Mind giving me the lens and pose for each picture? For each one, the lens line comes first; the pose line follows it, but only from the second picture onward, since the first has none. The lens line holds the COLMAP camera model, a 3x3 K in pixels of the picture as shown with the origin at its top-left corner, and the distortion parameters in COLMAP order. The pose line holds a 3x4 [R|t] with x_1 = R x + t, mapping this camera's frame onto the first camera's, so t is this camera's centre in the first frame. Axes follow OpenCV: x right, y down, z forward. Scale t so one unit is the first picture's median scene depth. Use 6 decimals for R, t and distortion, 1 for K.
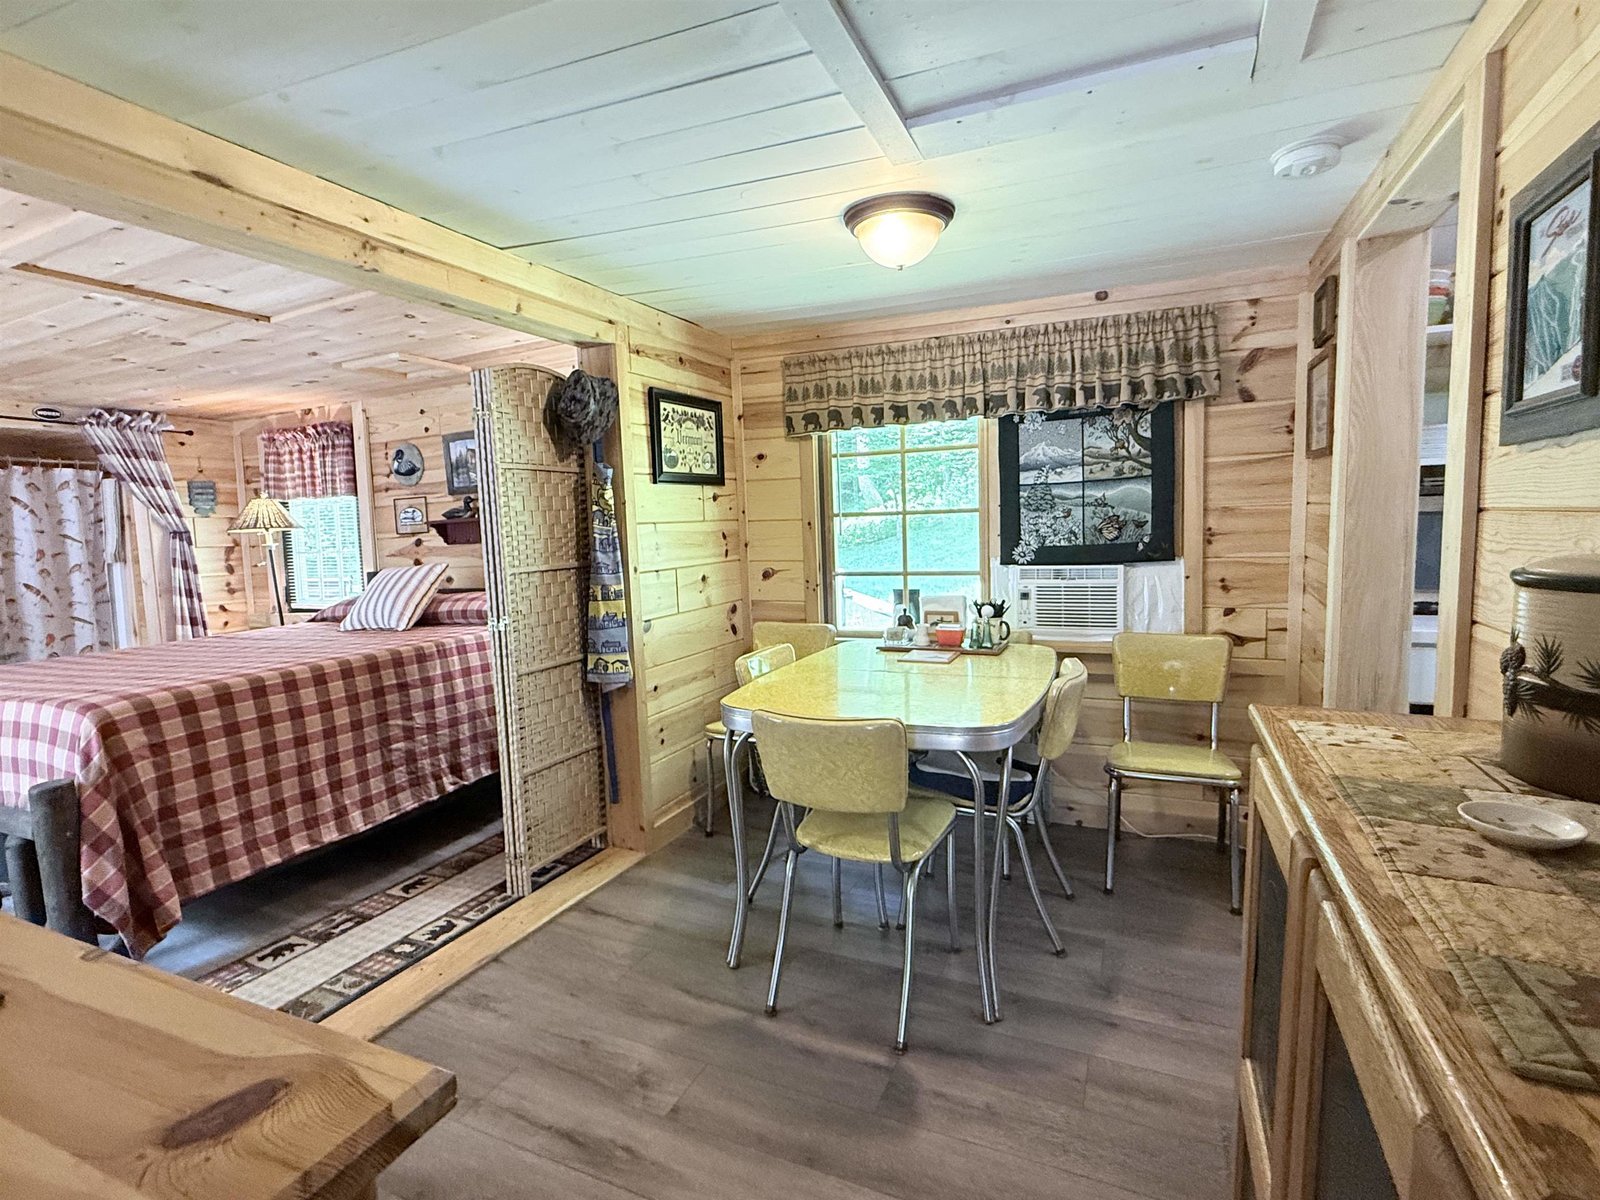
lens RADIAL K [[784.9, 0, 801.8], [0, 784.9, 599.5], [0, 0, 1]] dist [0.002148, -0.001286]
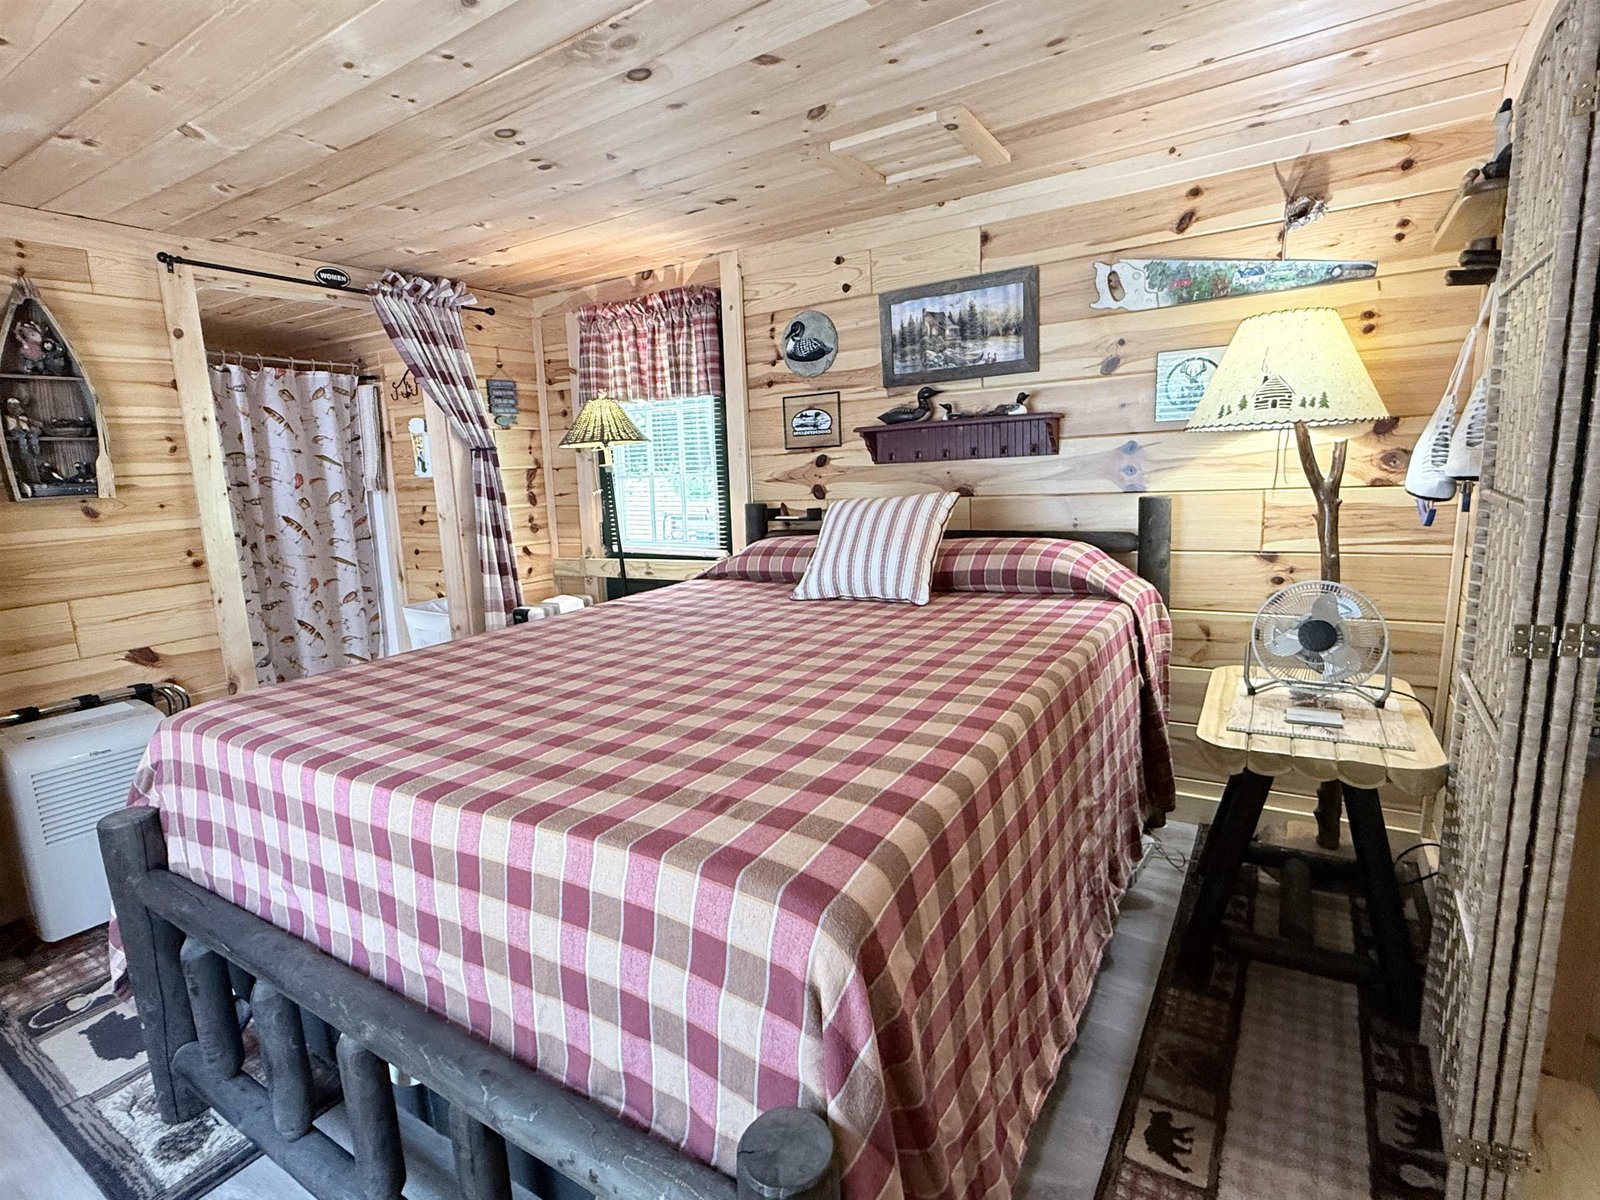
lens RADIAL K [[784.9, 0, 801.1], [0, 784.9, 600.9], [0, 0, 1]] dist [0.002148, -0.001286]
pose [[0.990663, 0.020047, -0.134853, -0.403843], [-0.007714, 0.995788, 0.091365, -0.013292], [0.136116, -0.089471, 0.986644, 0.306004]]
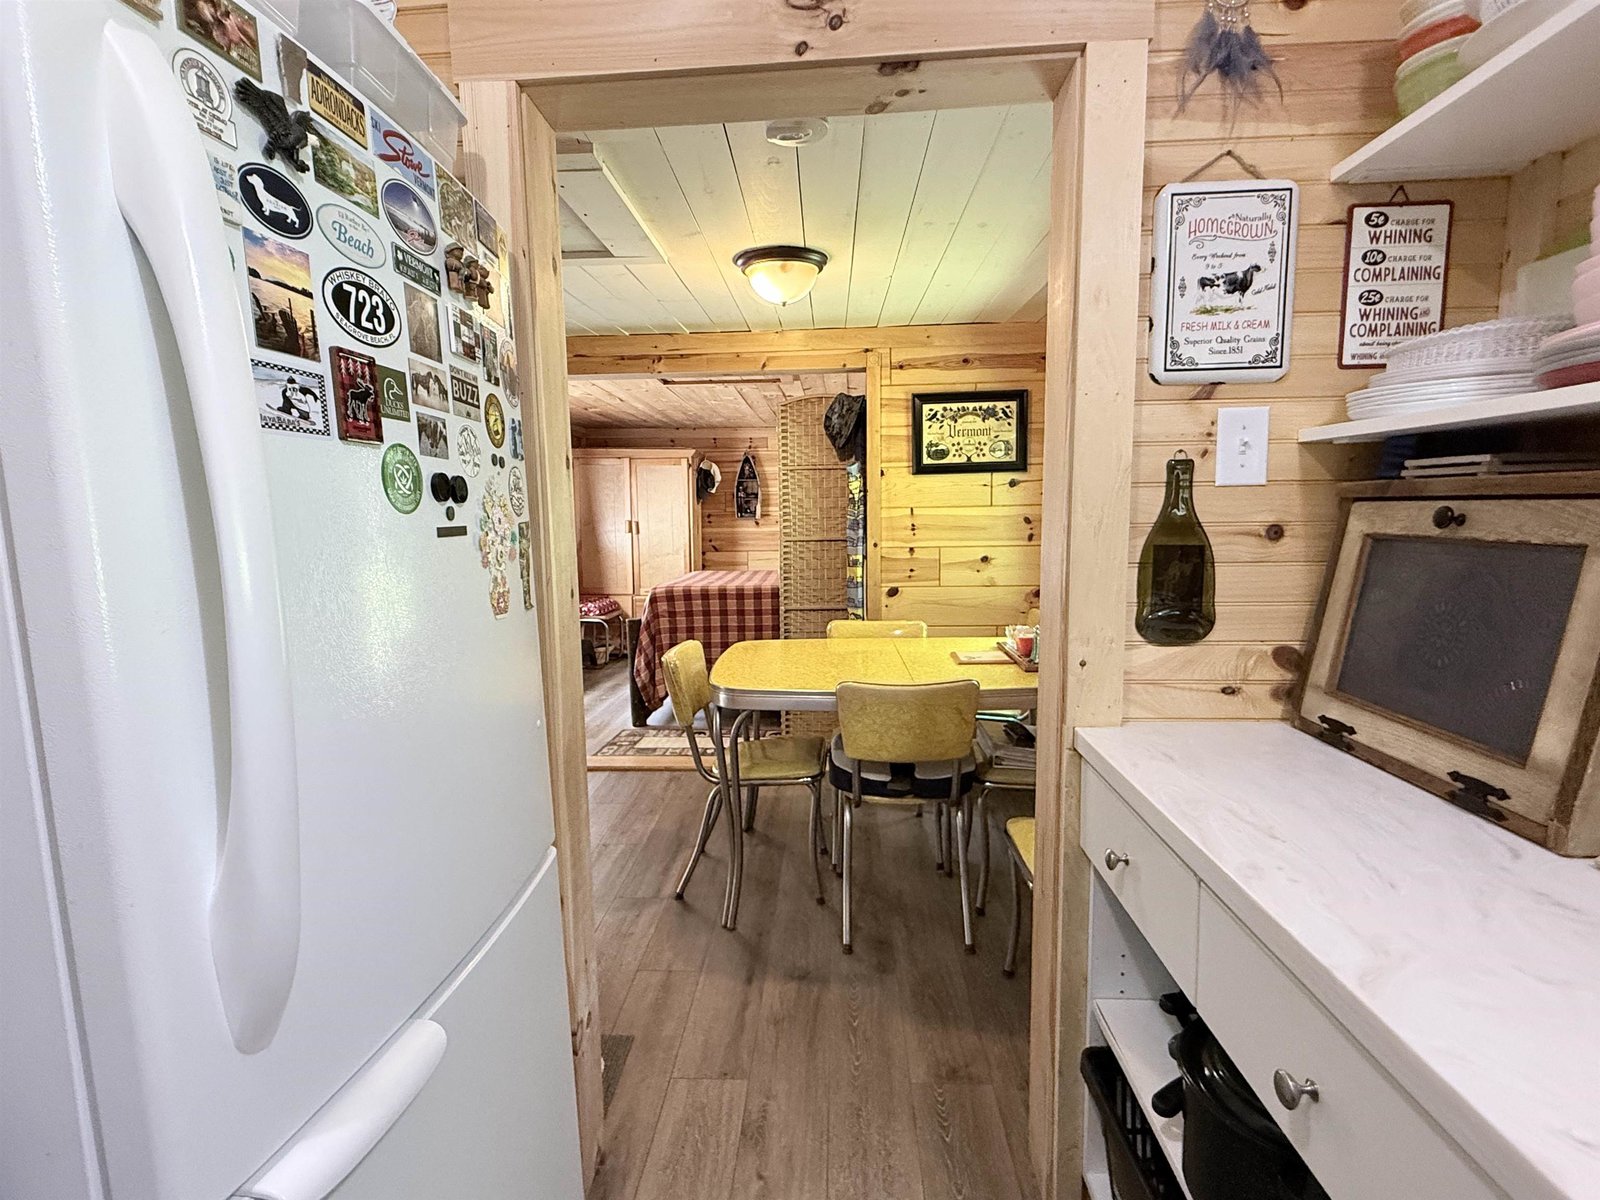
lens RADIAL K [[784.9, 0, 800.2], [0, 784.9, 596.3], [0, 0, 1]] dist [0.002148, -0.001286]
pose [[0.363163, 0.130679, -0.922516, 0.575913], [-0.089072, 0.990450, 0.105238, -0.049252], [0.927458, 0.043952, 0.371334, 0.267058]]
